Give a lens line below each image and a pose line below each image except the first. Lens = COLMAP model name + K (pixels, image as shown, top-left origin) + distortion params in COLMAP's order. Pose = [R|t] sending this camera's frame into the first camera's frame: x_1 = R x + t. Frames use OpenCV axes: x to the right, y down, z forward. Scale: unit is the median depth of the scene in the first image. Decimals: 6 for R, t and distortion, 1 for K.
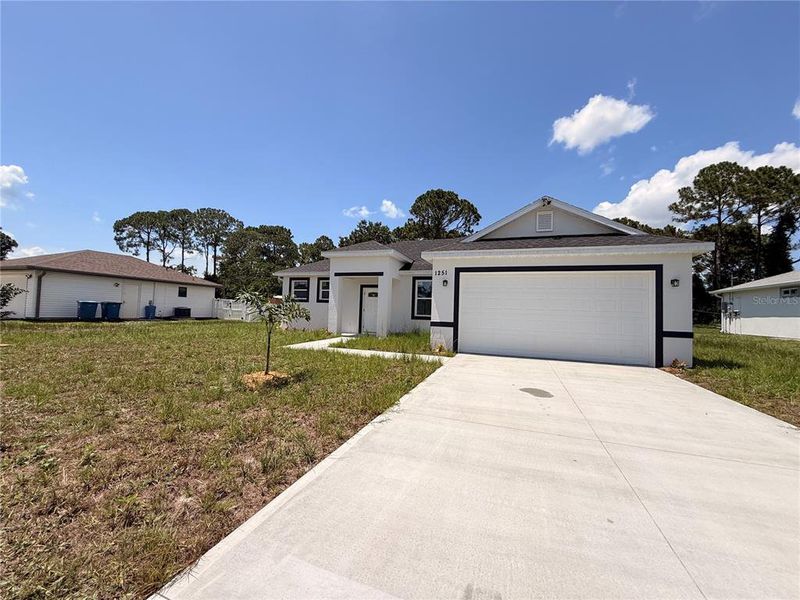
lens RADIAL K [[314.6, 0, 400.0], [0, 314.6, 300.0], [0, 0, 1]] dist [-0.001908, -0.000167]
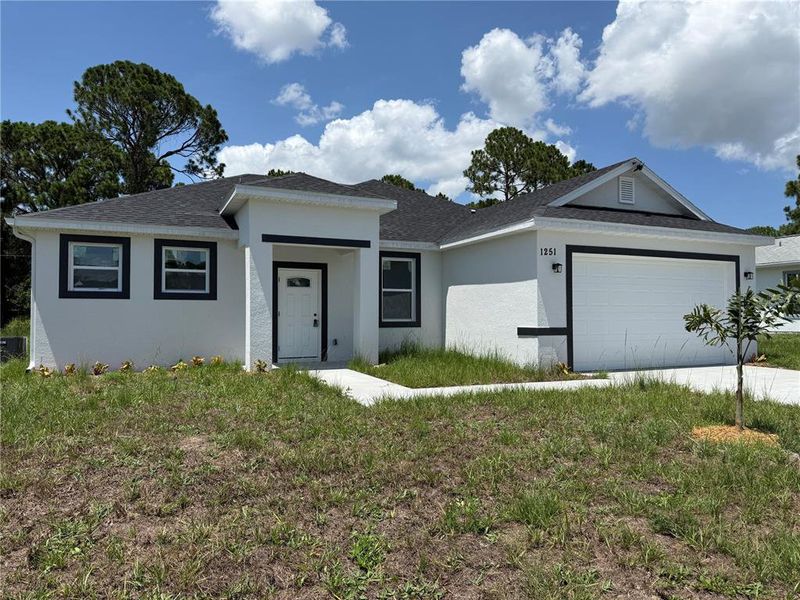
lens RADIAL K [[561.9, 0, 400.0], [0, 561.9, 300.0], [0, 0, 1]] dist [0.036986, -0.000303]
pose [[0.732158, -0.009856, 0.681063, -0.845107], [-0.001465, 0.999870, 0.016045, -0.005204], [-0.681133, -0.012745, 0.732049, 0.349438]]
